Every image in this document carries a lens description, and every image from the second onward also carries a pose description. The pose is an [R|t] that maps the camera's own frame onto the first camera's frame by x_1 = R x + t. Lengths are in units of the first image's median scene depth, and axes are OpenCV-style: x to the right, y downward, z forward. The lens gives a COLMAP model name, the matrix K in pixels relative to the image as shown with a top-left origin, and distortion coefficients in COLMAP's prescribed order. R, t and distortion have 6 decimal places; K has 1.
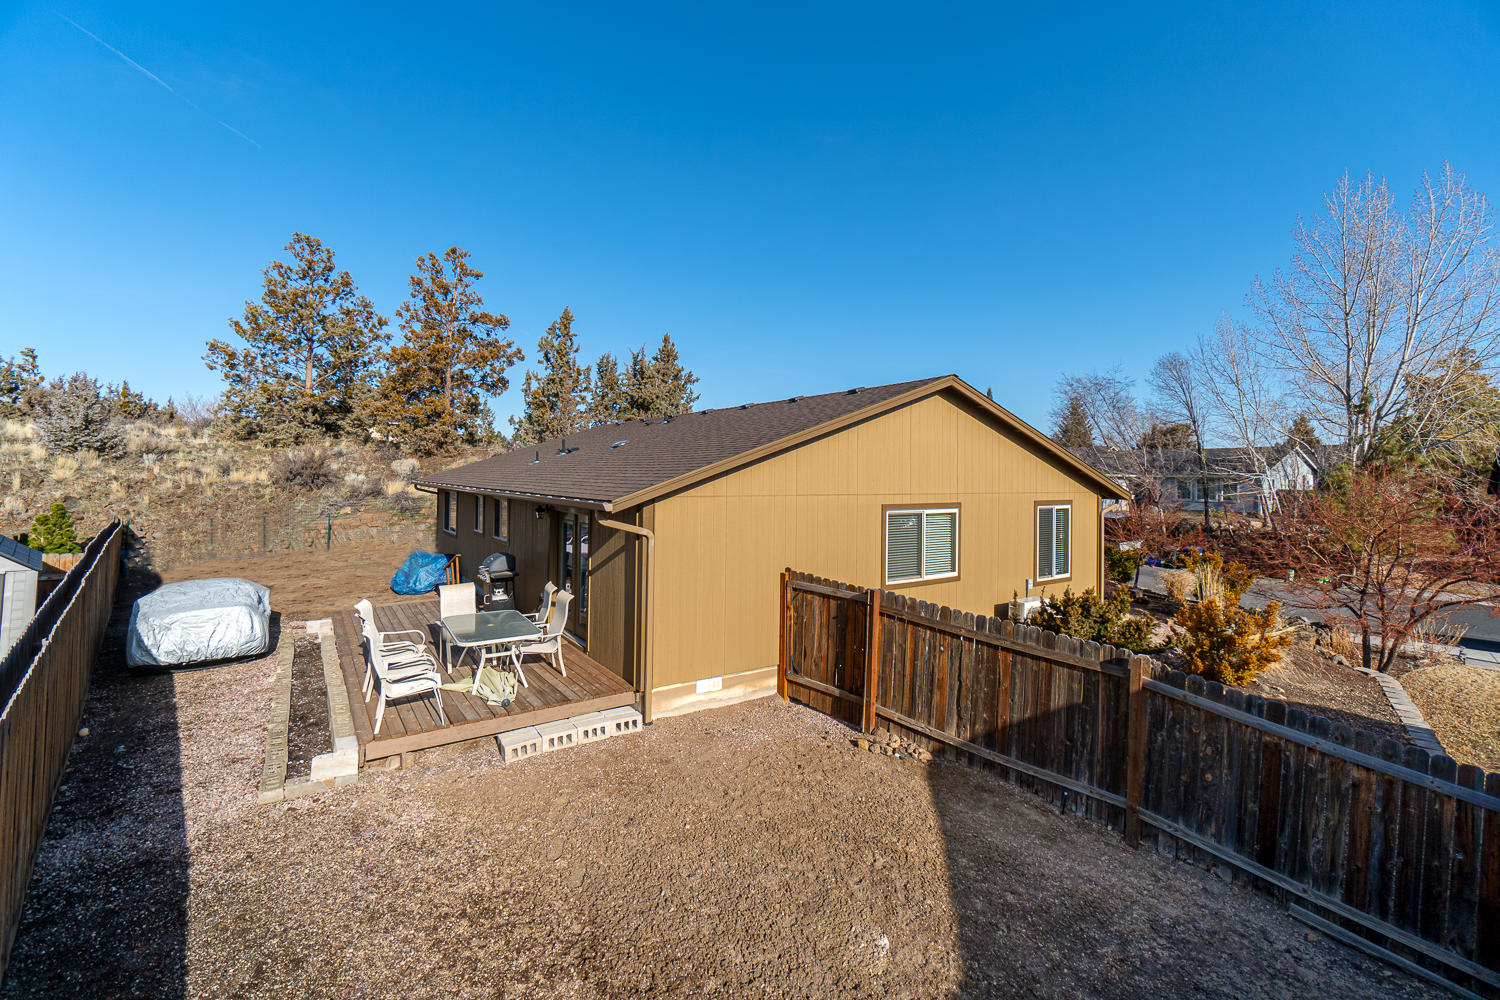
lens RADIAL K [[643.9, 0, 750.0], [0, 643.9, 500.0], [0, 0, 1]] dist [-0.000521, 0.000179]
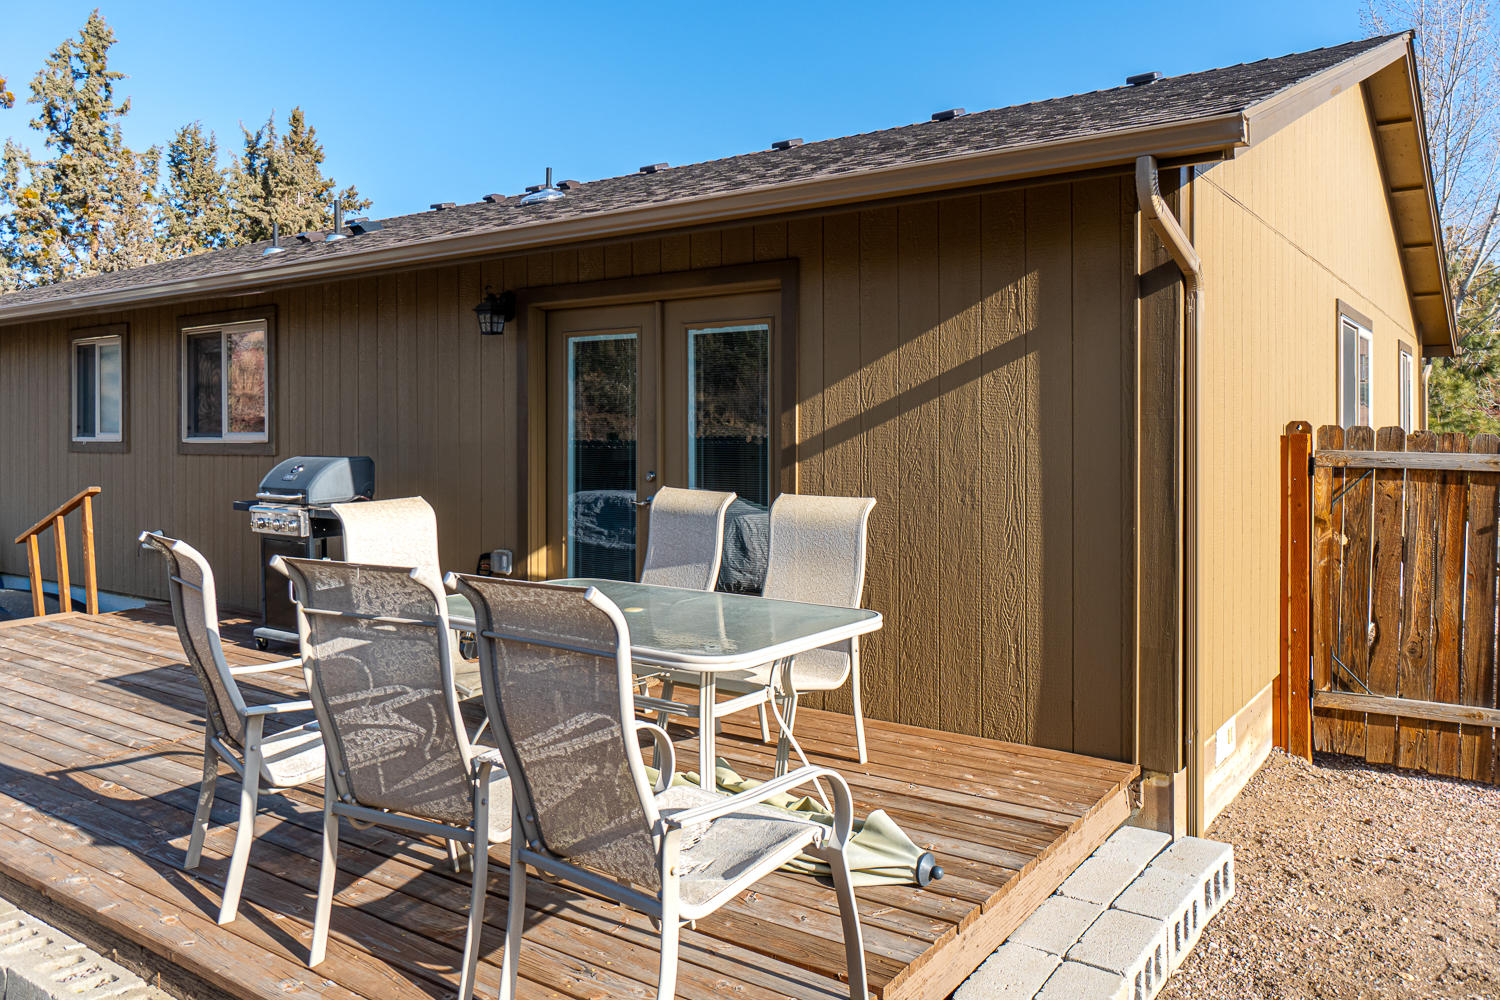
lens RADIAL K [[1096.4, 0, 751.4], [0, 1096.4, 456.0], [0, 0, 1]] dist [0.000346, 0.005881]
pose [[0.939534, -0.023645, 0.341639, -0.548698], [0.028462, 0.999554, -0.009093, 0.140516], [-0.341272, 0.018267, 0.939787, 0.561770]]
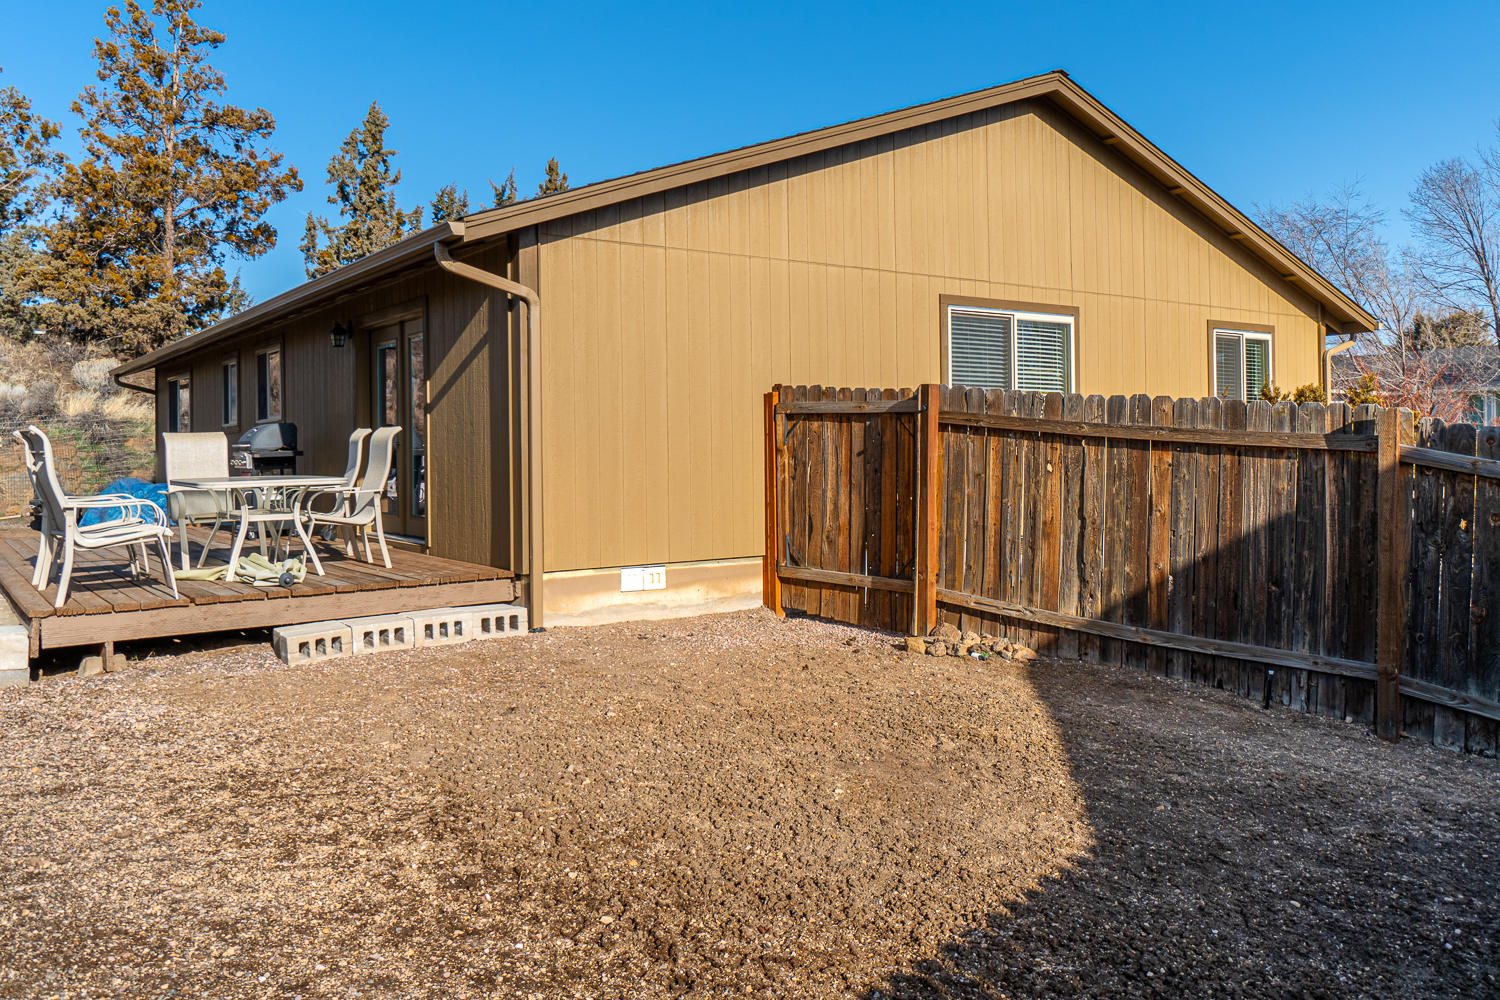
lens RADIAL K [[1138.3, 0, 715.6], [0, 1138.3, 503.3], [0, 0, 1]] dist [-0.002880, 0.009380]
pose [[0.999651, -0.025955, 0.004996, -0.003232], [0.025924, 0.999644, 0.006238, 0.233089], [-0.005156, -0.006107, 0.999968, -0.006221]]
